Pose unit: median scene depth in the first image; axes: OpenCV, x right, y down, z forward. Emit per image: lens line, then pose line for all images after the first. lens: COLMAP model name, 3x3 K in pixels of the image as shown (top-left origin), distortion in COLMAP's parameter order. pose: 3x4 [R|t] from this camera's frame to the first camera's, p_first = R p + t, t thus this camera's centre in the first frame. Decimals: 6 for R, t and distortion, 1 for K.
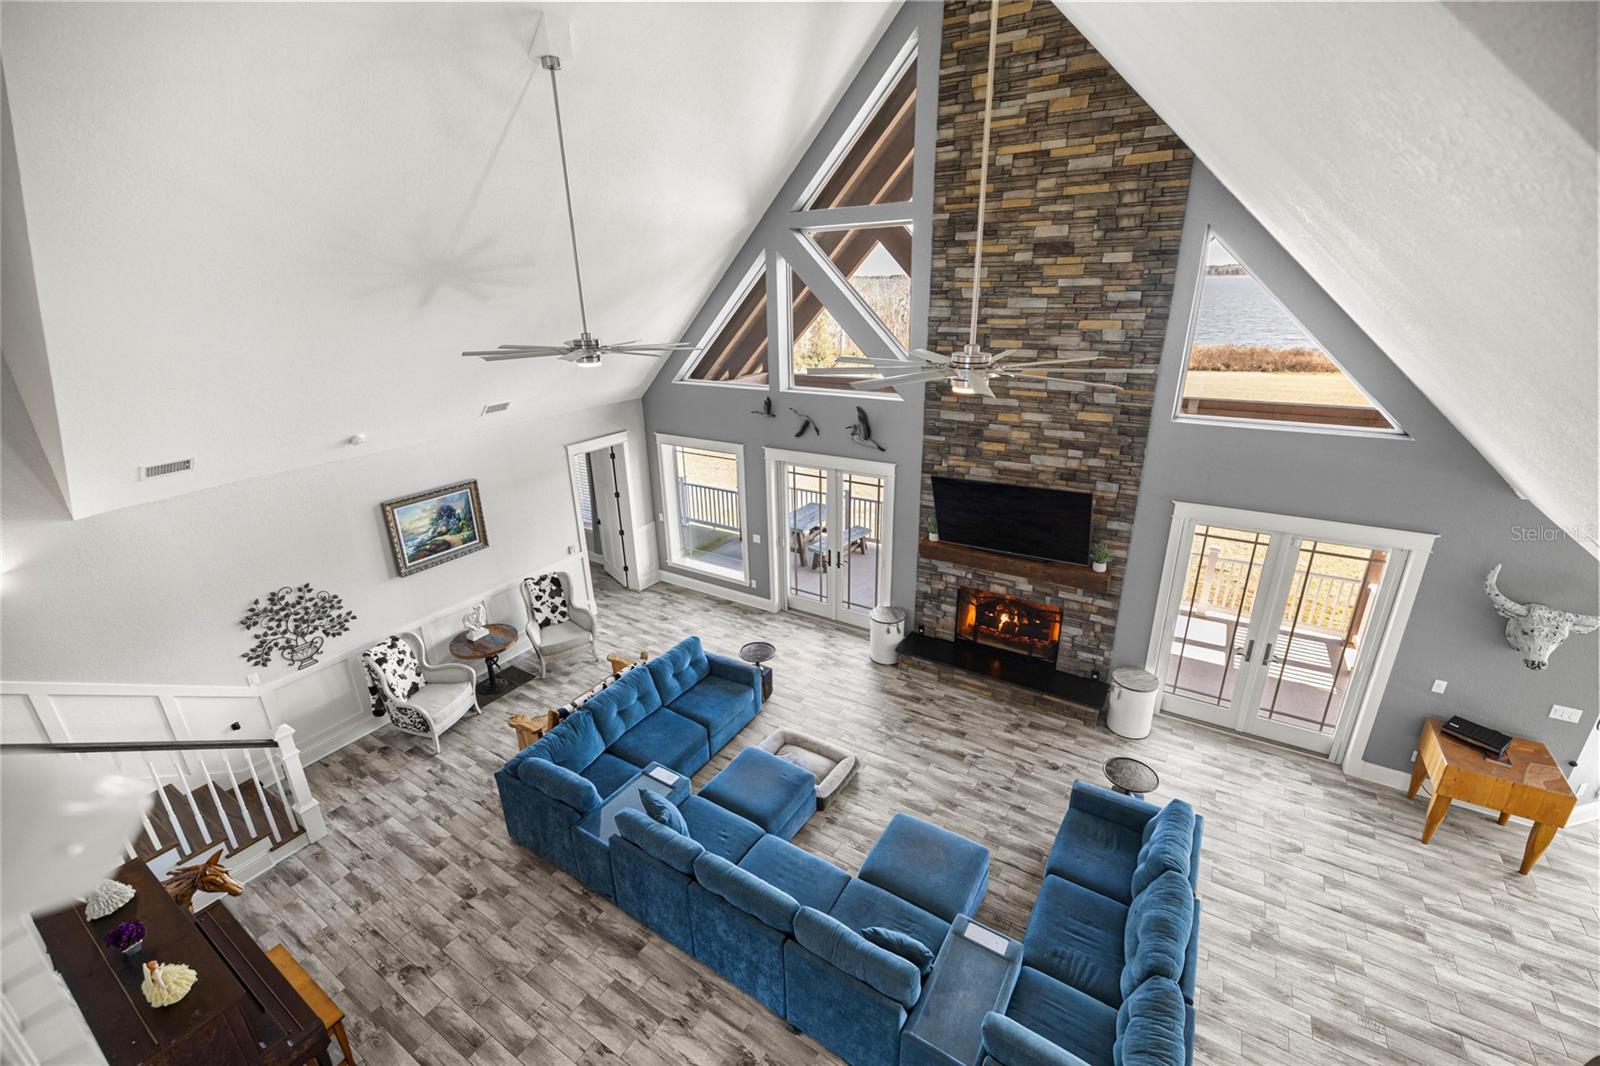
lens RADIAL K [[672.1, 0, 797.3], [0, 672.1, 524.3], [0, 0, 1]] dist [0.001710, -0.000632]
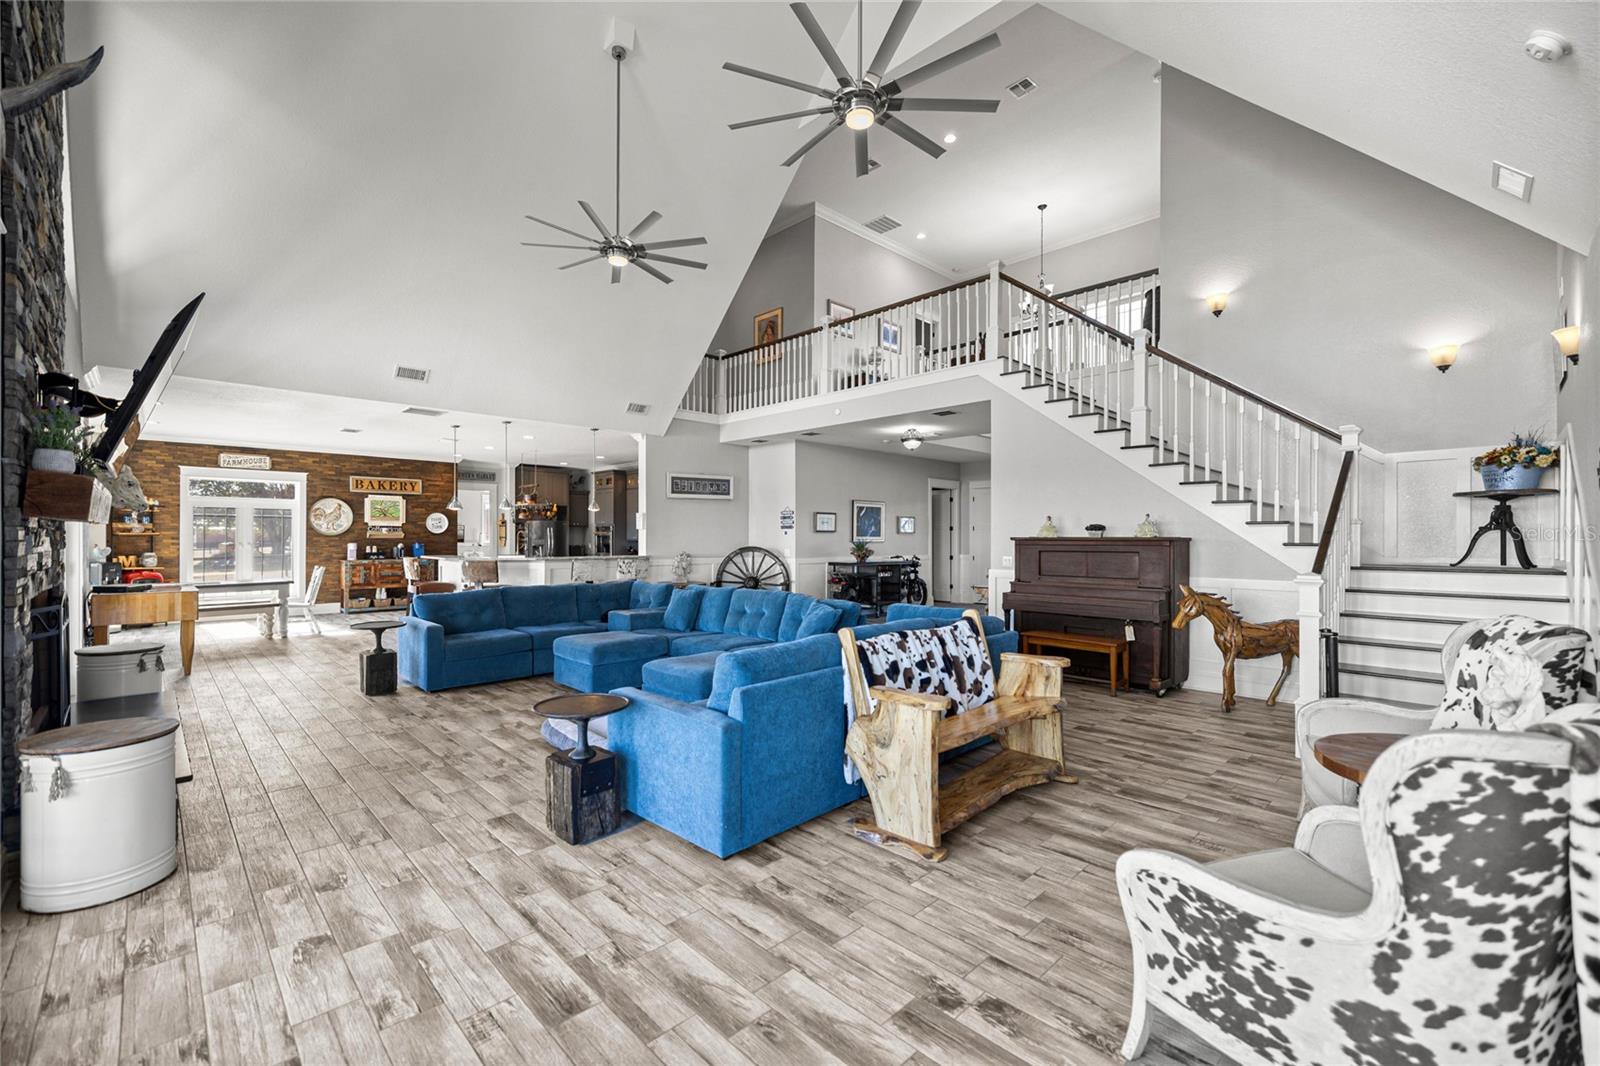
lens RADIAL K [[672.1, 0, 798.2], [0, 672.1, 536.6], [0, 0, 1]] dist [0.001710, -0.000632]
pose [[-0.972228, 0.016869, 0.233426, -0.312720], [0.094971, 0.940022, 0.327625, -0.029333], [-0.213899, 0.340695, -0.915518, 1.451362]]
